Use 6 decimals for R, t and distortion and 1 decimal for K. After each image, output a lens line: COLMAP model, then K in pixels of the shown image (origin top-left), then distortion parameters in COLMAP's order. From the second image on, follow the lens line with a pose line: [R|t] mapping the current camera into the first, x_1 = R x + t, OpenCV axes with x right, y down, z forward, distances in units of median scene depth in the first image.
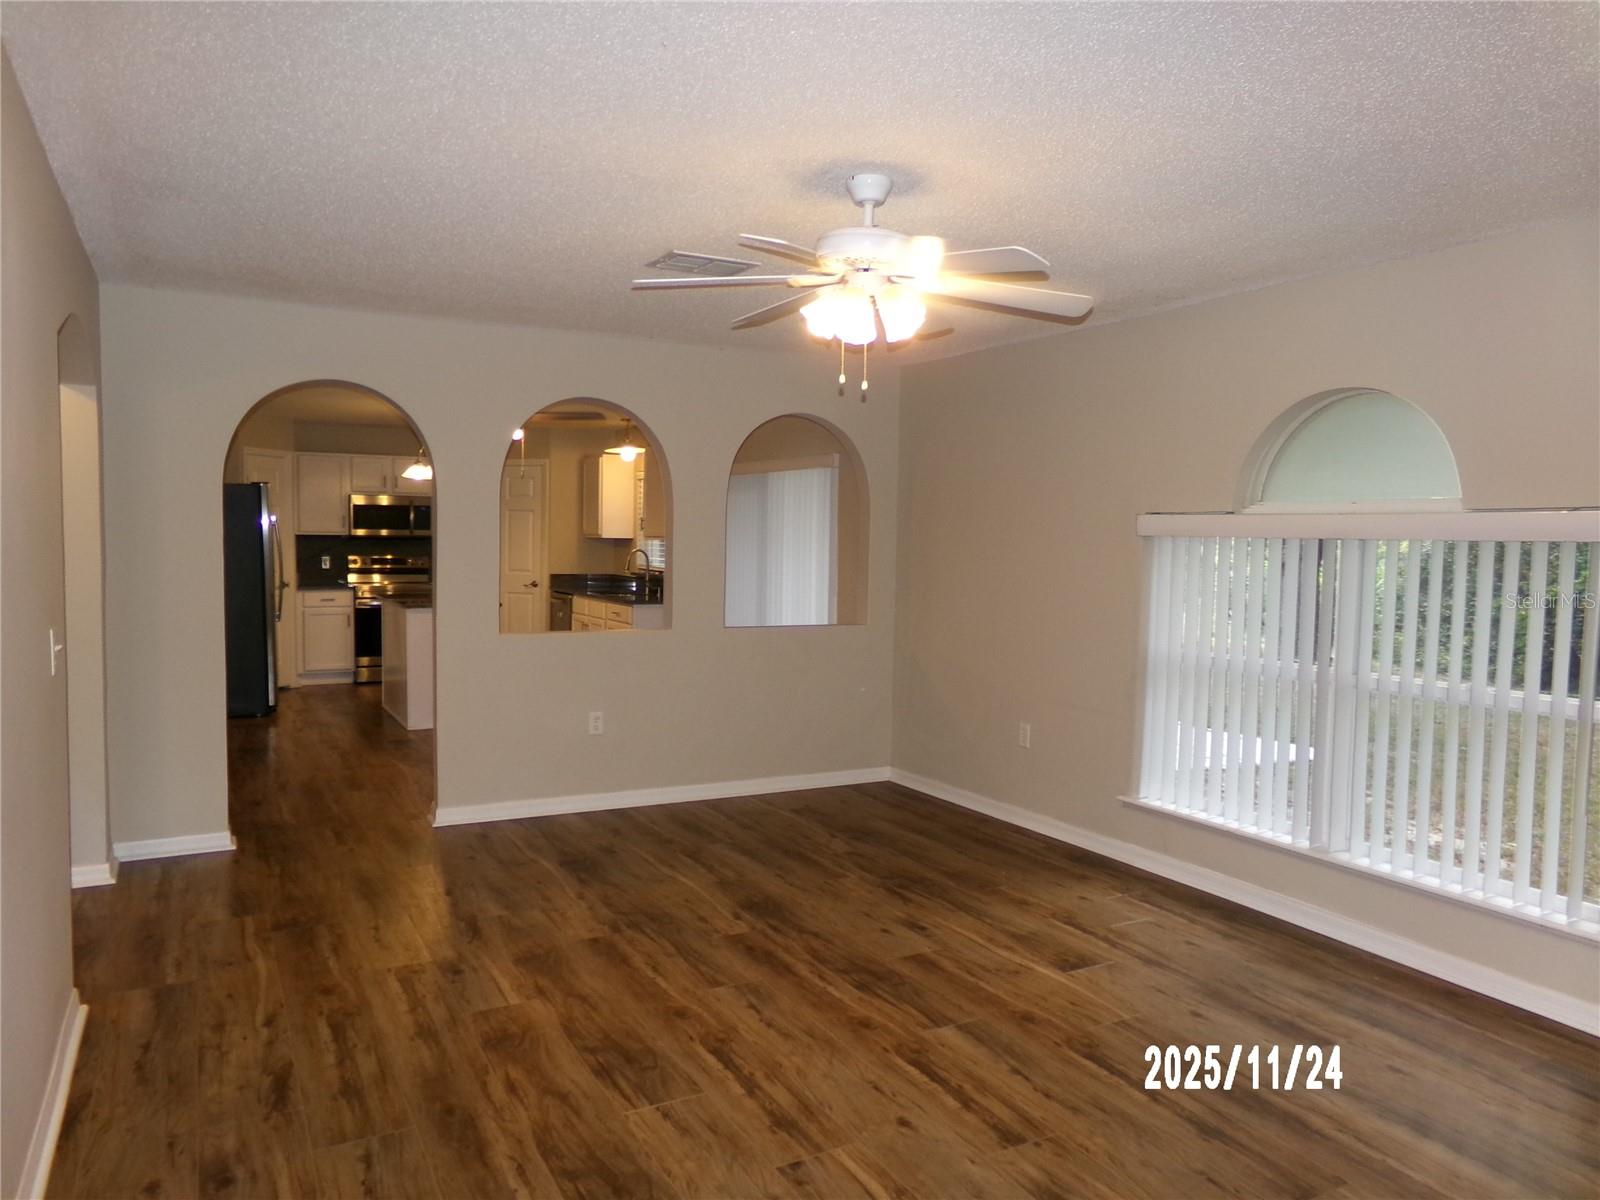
lens RADIAL K [[1087.8, 0, 800.0], [0, 1087.8, 600.0], [0, 0, 1]] dist [-0.084526, 0.118915]
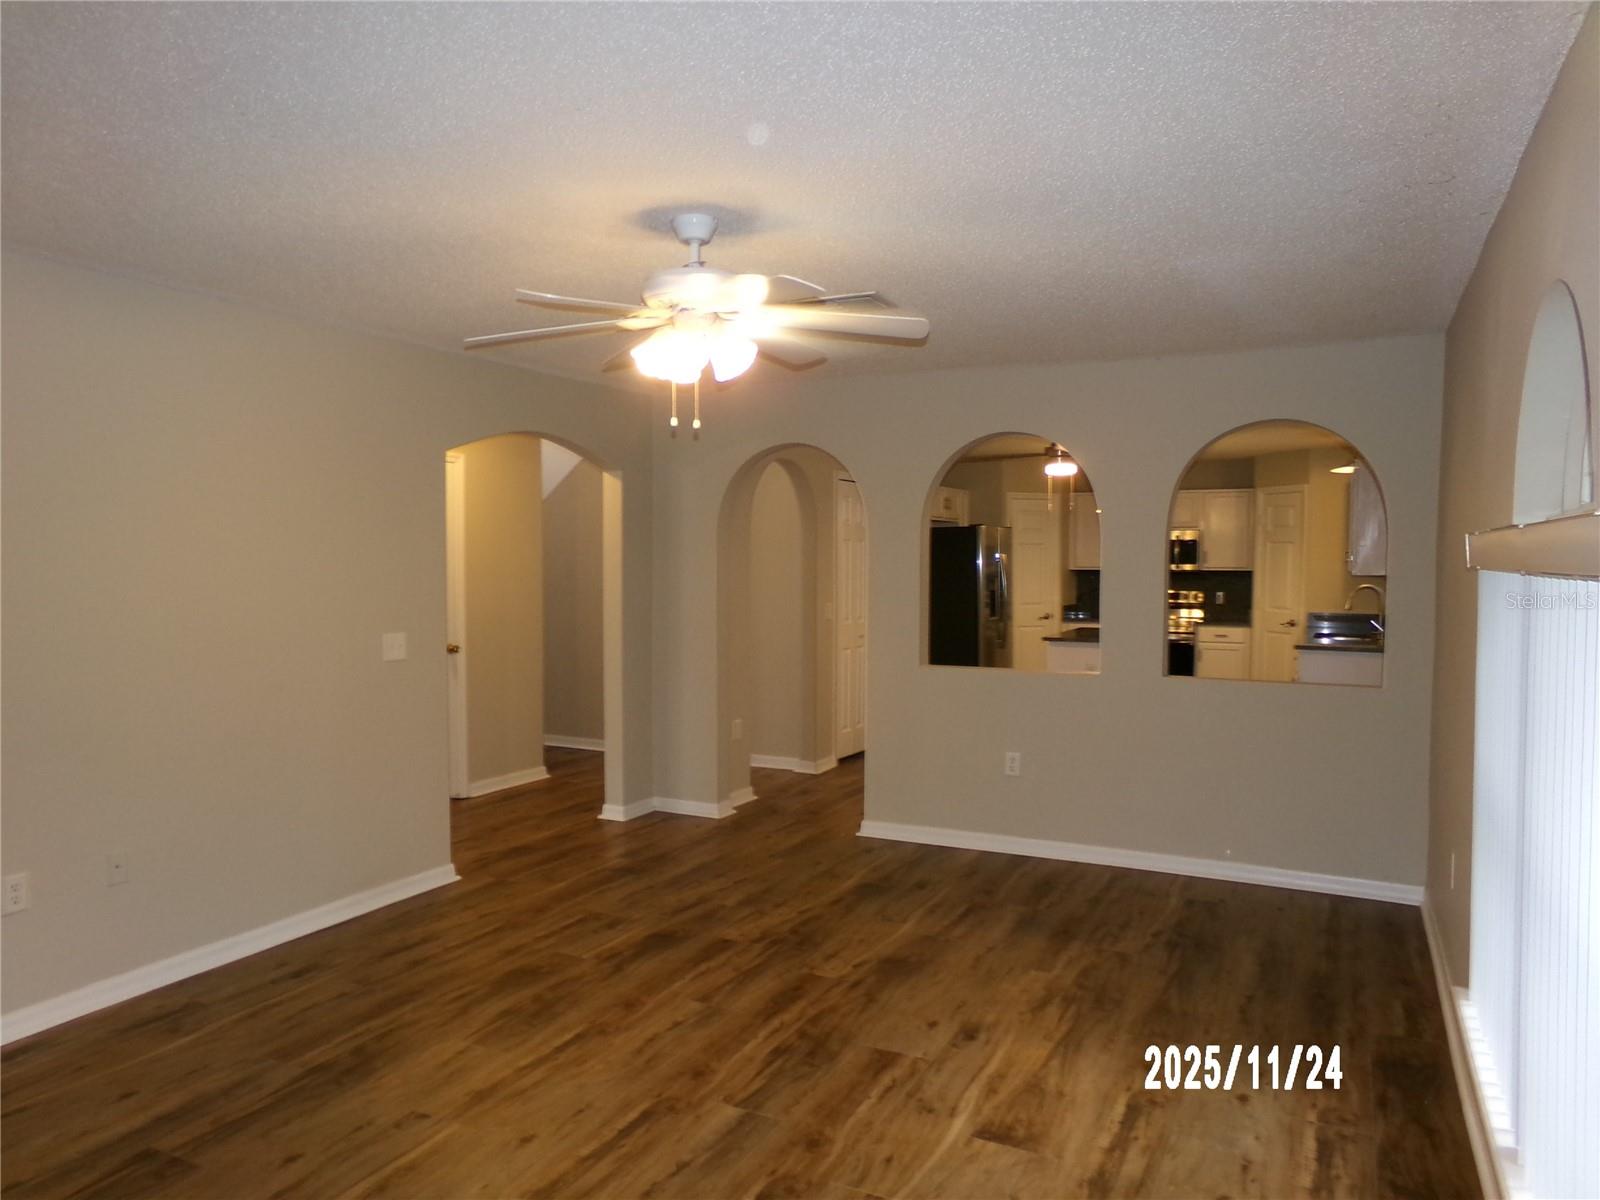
lens RADIAL K [[1087.8, 0, 800.0], [0, 1087.8, 600.0], [0, 0, 1]] dist [-0.084526, 0.118915]
pose [[0.563943, 0.011348, -0.825736, 0.814015], [-0.038698, 0.999170, -0.012698, -0.024256], [0.824907, 0.039115, 0.563914, 0.451826]]
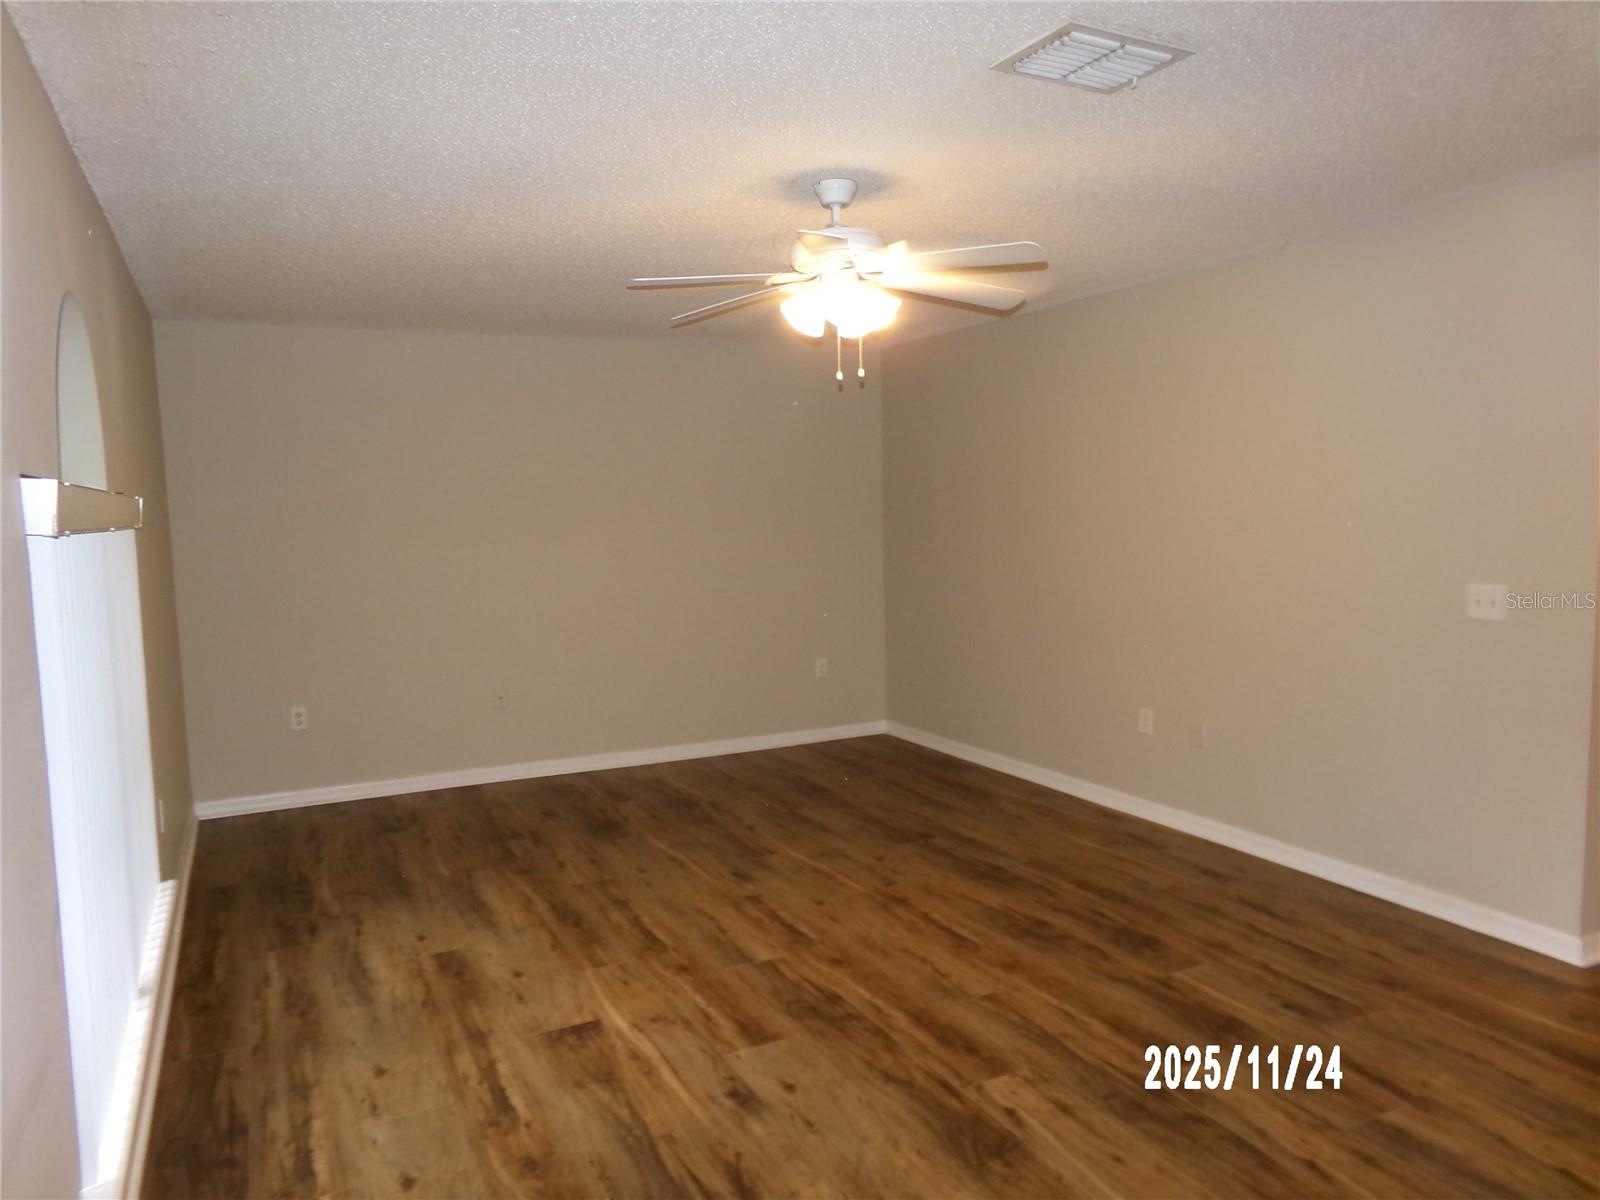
lens RADIAL K [[1120.5, 0, 773.7], [0, 1120.5, 604.0], [0, 0, 1]] dist [-0.078983, 0.150398]
pose [[-0.998405, -0.001241, 0.056452, 0.054087], [0.007328, 0.988454, 0.151342, -0.123985], [-0.055988, 0.151514, -0.986868, 1.844825]]
